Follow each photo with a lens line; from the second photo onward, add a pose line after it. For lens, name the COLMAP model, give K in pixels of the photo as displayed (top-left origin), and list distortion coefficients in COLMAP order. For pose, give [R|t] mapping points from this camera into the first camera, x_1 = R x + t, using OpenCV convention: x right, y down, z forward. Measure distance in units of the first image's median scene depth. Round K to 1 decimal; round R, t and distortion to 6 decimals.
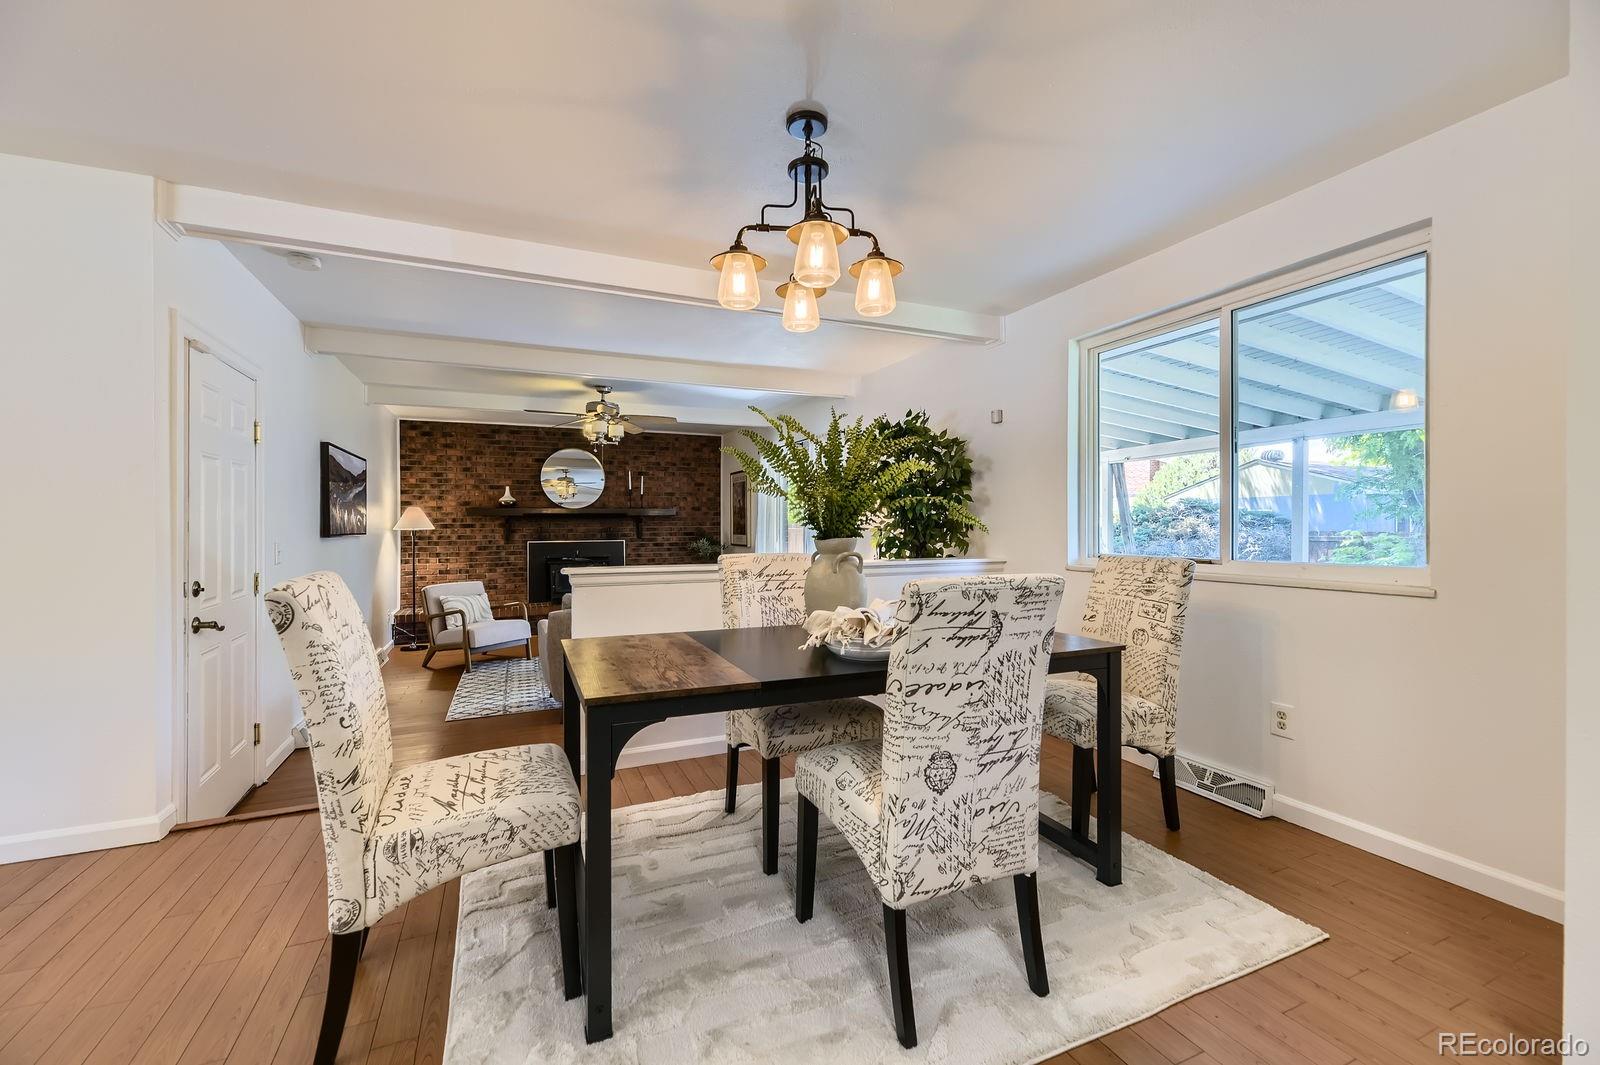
lens RADIAL K [[655.9, 0, 799.8], [0, 655.9, 528.7], [0, 0, 1]] dist [0.005638, -0.000540]
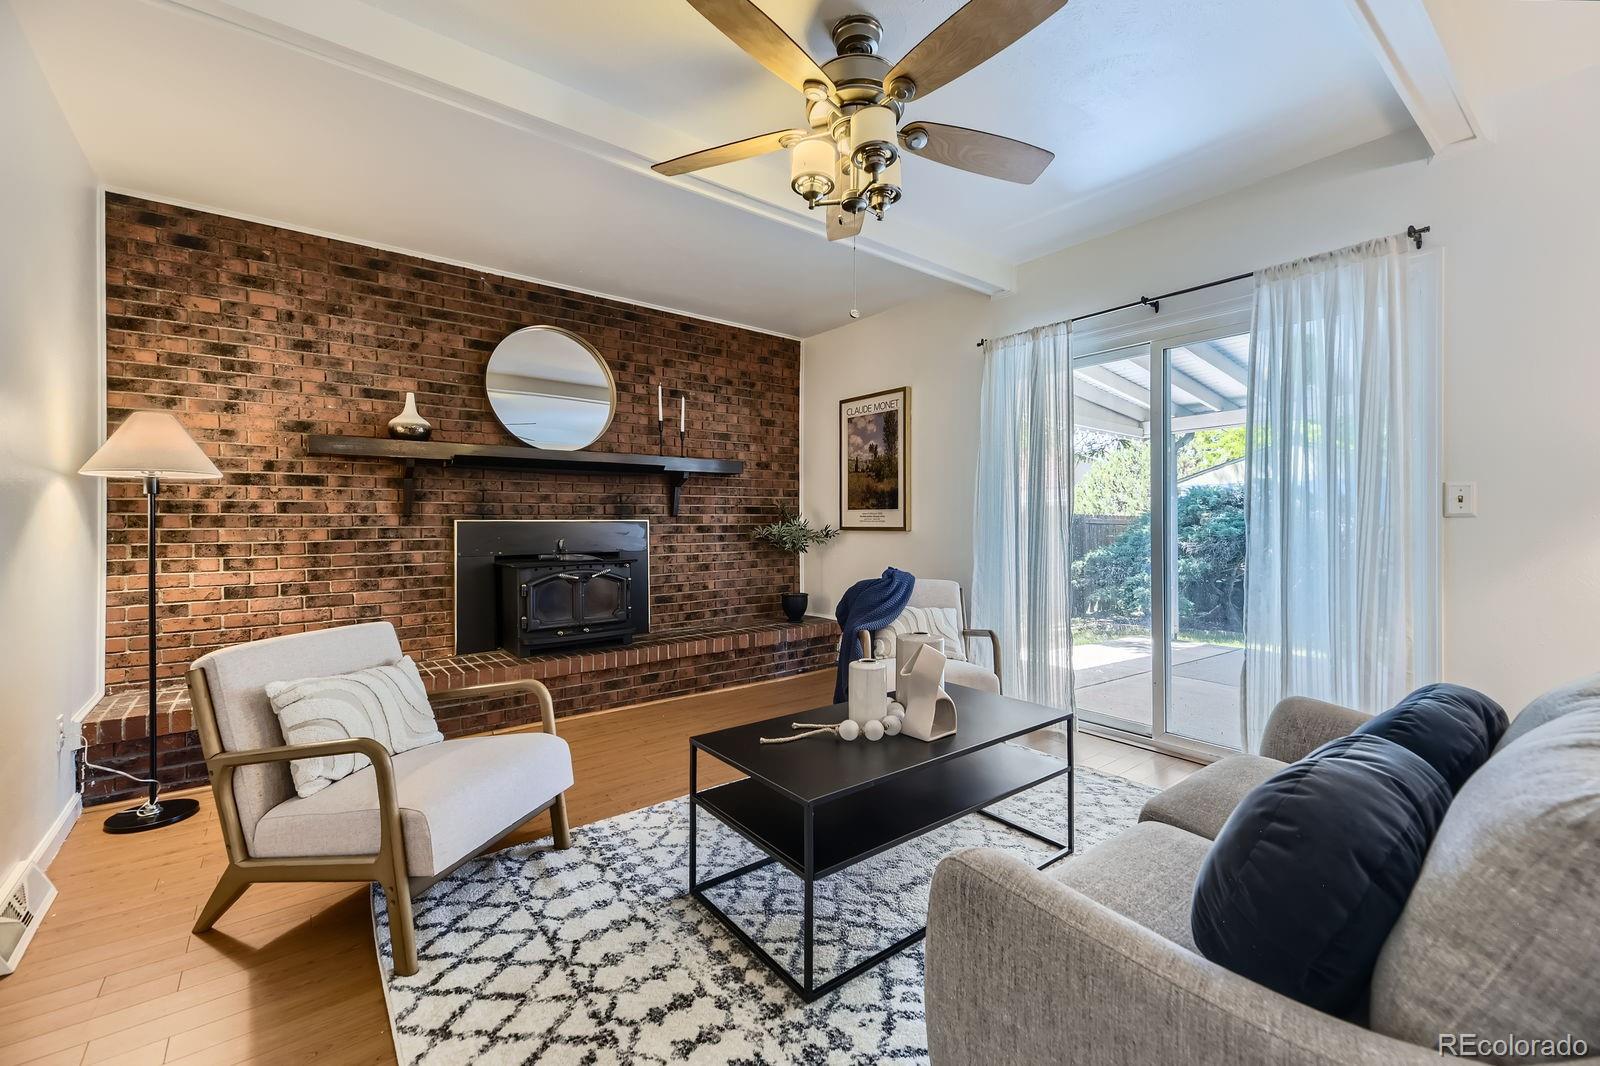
lens RADIAL K [[655.9, 0, 797.6], [0, 655.9, 526.1], [0, 0, 1]] dist [0.005638, -0.000540]
pose [[0.966685, 0.002293, 0.255960, -0.308701], [-0.002146, 0.999997, -0.000854, 0.024449], [-0.255961, 0.000276, 0.966687, 0.512309]]
